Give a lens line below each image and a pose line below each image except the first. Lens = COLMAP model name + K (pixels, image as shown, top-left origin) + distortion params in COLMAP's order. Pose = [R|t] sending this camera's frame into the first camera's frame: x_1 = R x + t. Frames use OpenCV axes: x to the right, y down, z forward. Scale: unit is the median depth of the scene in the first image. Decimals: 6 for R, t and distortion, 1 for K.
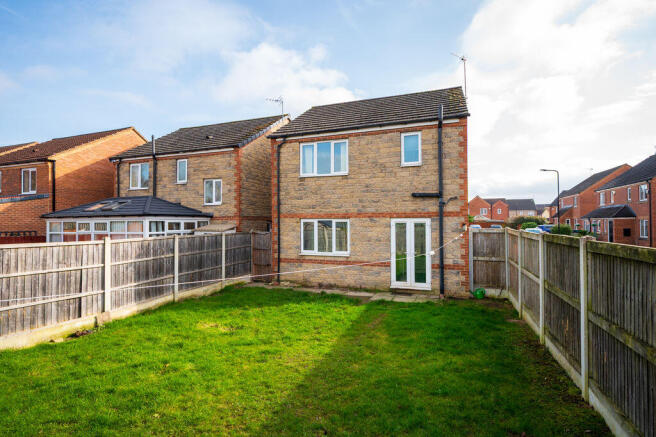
lens RADIAL K [[322.9, 0, 326.4], [0, 322.9, 218.2], [0, 0, 1]] dist [0.000077, 0.000115]
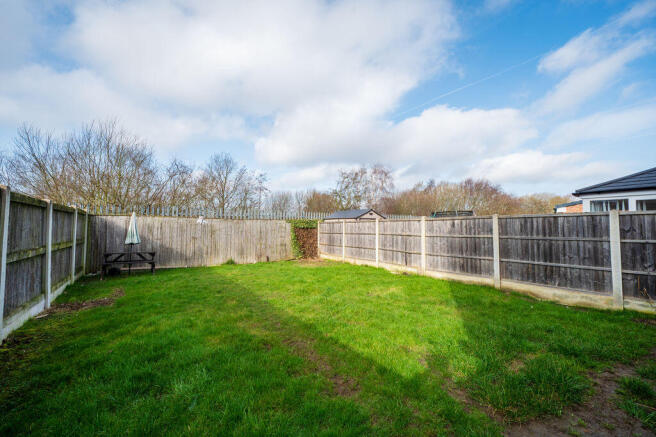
lens RADIAL K [[256.1, 0, 327.1], [0, 256.1, 218.3], [0, 0, 1]] dist [-0.002857, -0.000074]
pose [[-0.555643, -0.033742, -0.830736, 0.395972], [0.001237, 0.999142, -0.041409, 0.092714], [0.831420, -0.024036, -0.555124, 1.011030]]
